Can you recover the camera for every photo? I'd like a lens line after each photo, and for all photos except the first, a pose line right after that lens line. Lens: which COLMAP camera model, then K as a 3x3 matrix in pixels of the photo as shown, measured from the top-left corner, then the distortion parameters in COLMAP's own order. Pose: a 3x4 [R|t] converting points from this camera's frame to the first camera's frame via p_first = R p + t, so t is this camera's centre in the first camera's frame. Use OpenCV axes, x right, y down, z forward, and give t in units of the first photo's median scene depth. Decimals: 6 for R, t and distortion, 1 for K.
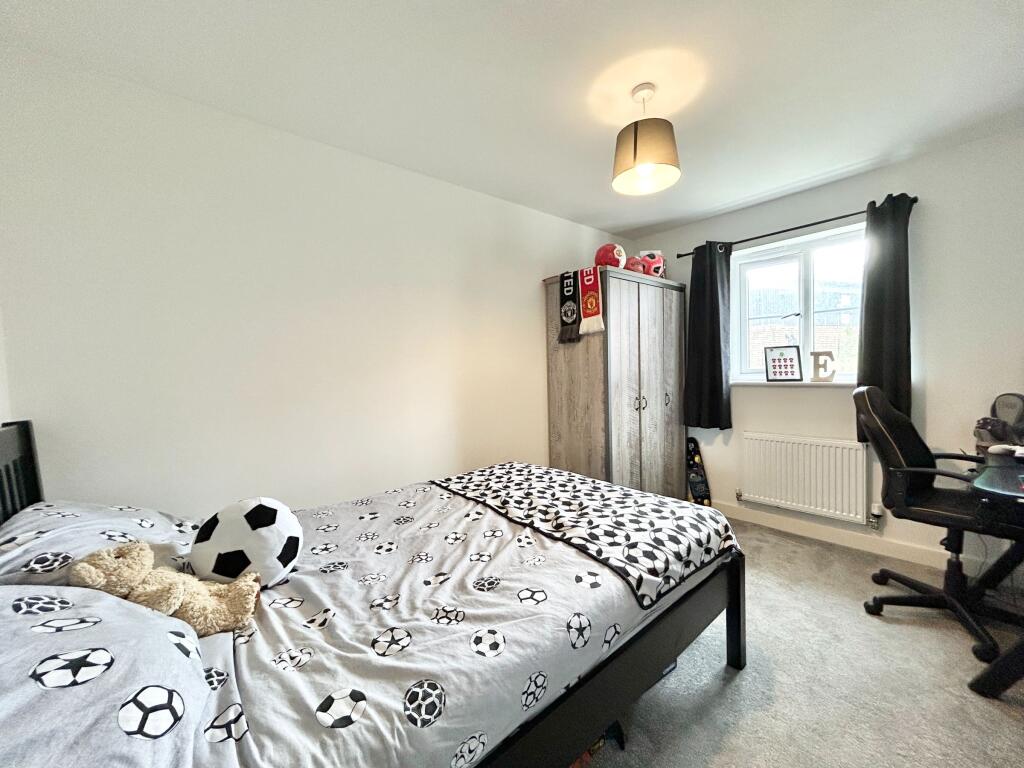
lens RADIAL K [[411.2, 0, 519.4], [0, 411.2, 379.7], [0, 0, 1]] dist [0.000710, -0.000182]
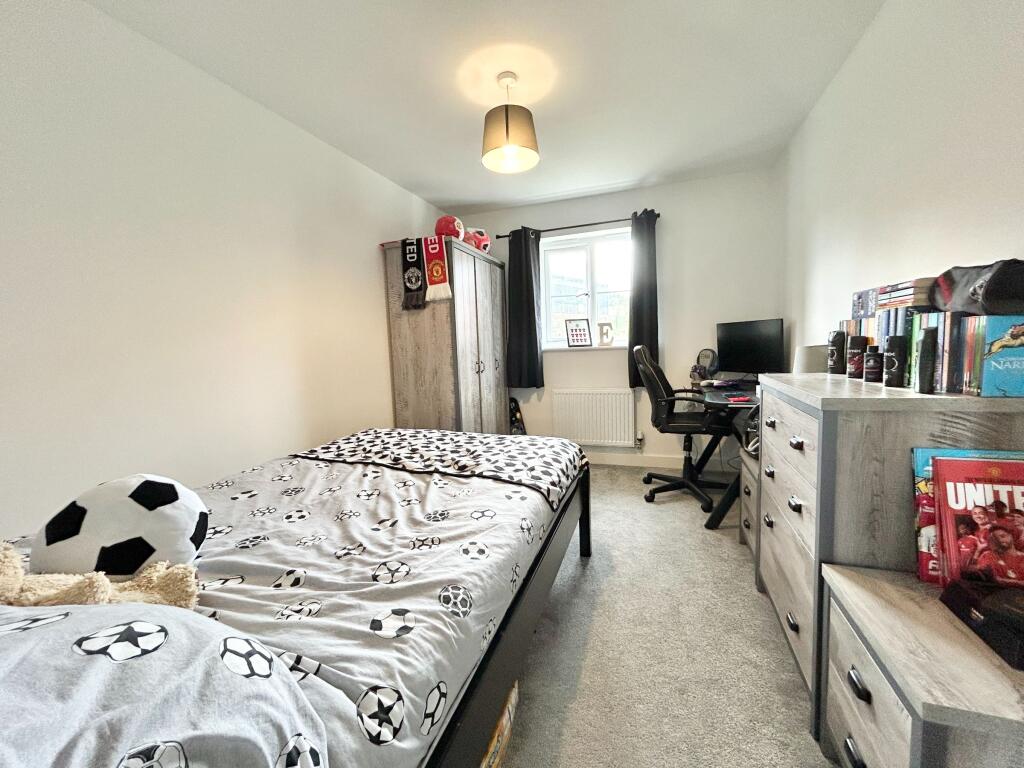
lens RADIAL K [[411.2, 0, 513.2], [0, 411.2, 380.1], [0, 0, 1]] dist [0.000710, -0.000182]
pose [[0.869569, -0.049280, 0.491346, -0.262879], [0.028833, 0.998377, 0.049107, 0.062367], [-0.492968, -0.028535, 0.869579, -0.007577]]
